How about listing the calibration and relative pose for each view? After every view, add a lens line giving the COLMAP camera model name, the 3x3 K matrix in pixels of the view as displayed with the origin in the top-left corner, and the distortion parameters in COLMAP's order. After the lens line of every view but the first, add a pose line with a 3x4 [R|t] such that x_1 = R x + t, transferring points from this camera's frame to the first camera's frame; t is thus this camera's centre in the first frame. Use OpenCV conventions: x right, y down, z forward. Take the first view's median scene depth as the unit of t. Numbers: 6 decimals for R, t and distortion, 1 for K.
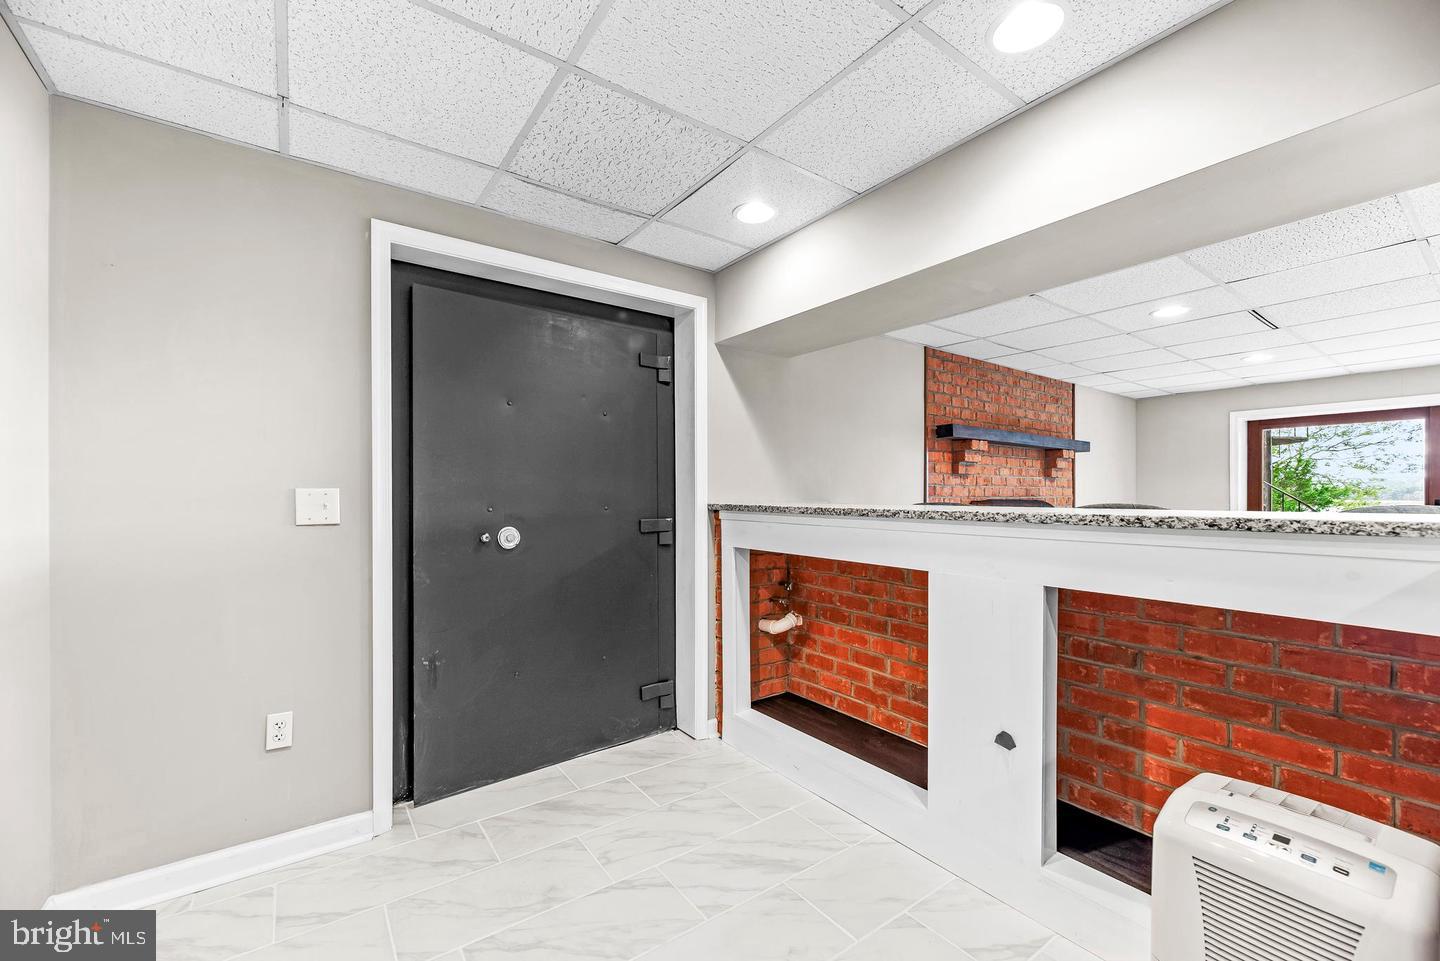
lens RADIAL K [[586.1, 0, 716.0], [0, 586.1, 485.6], [0, 0, 1]] dist [0.000743, 0.000006]
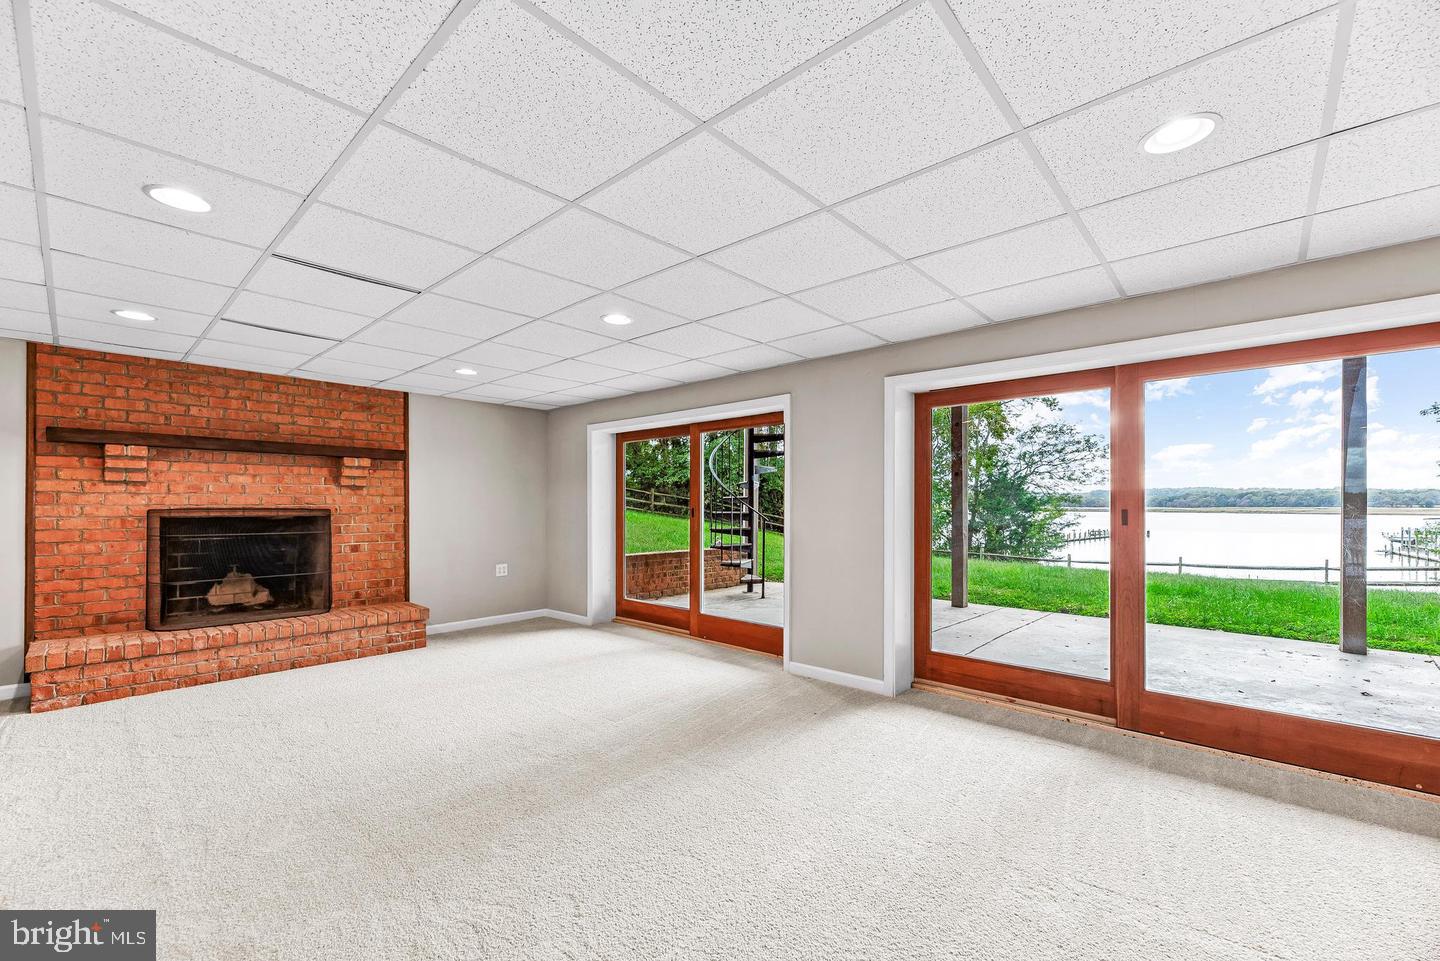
lens RADIAL K [[596.9, 0, 721.2], [0, 596.9, 503.4], [0, 0, 1]] dist [0.000403, -0.000165]
pose [[0.975673, -0.004002, 0.219196, 1.112402], [0.001323, 0.999923, 0.012369, 0.005774], [-0.219229, -0.011778, 0.975602, -0.143557]]
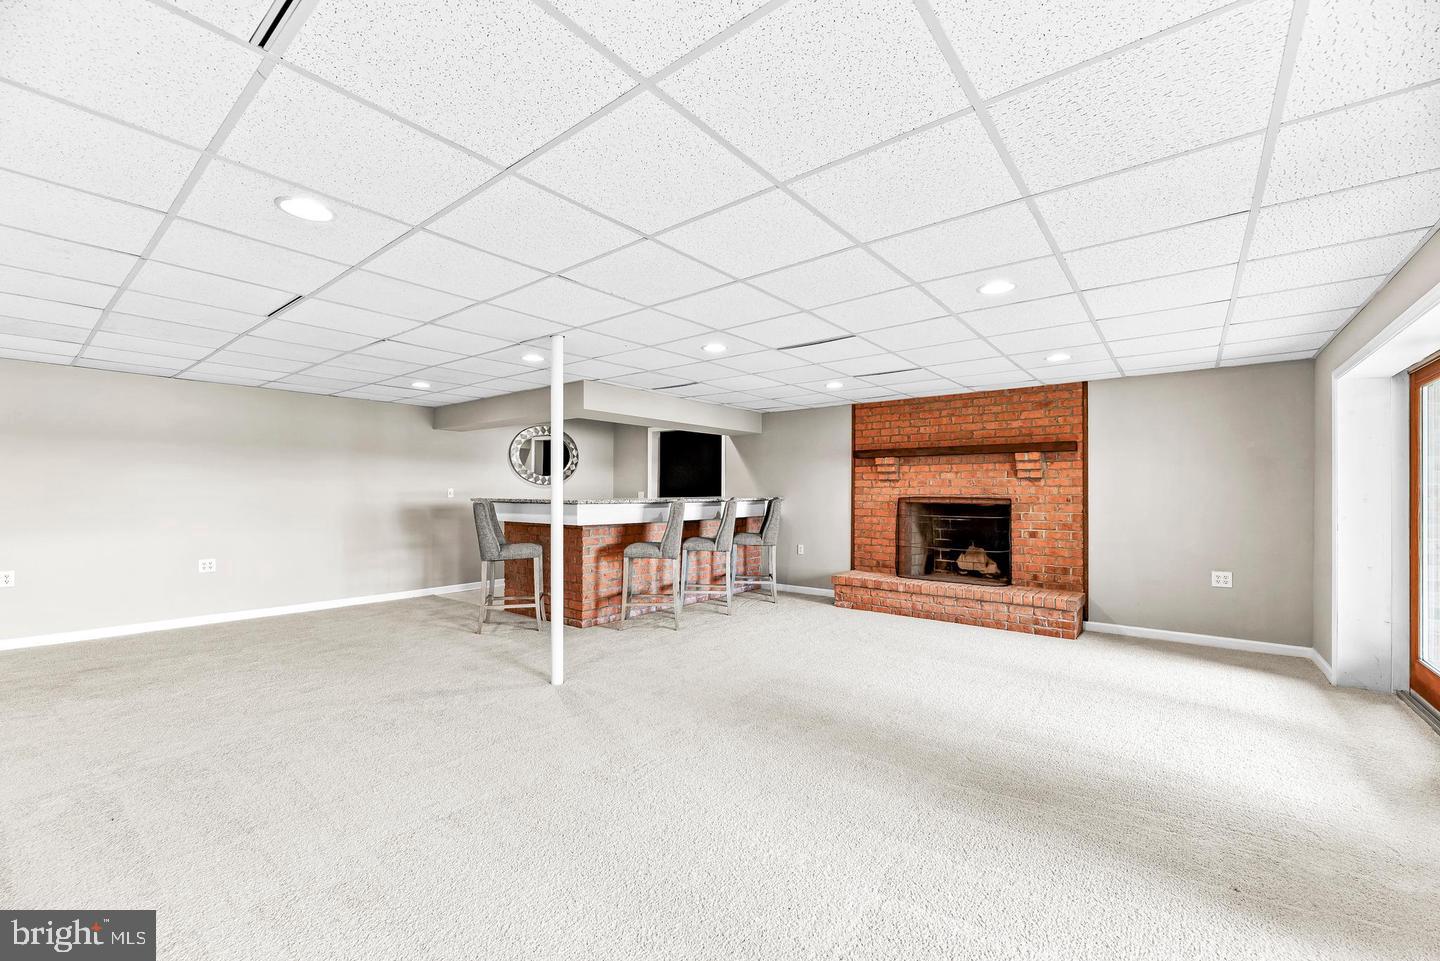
lens RADIAL K [[584.2, 0, 713.1], [0, 584.2, 493.8], [0, 0, 1]] dist [-0.000285, -0.000069]
pose [[0.268737, -0.005624, -0.963197, 1.700766], [0.008977, 0.999954, -0.003334, 0.017884], [0.963172, -0.007751, 0.268775, 0.153052]]
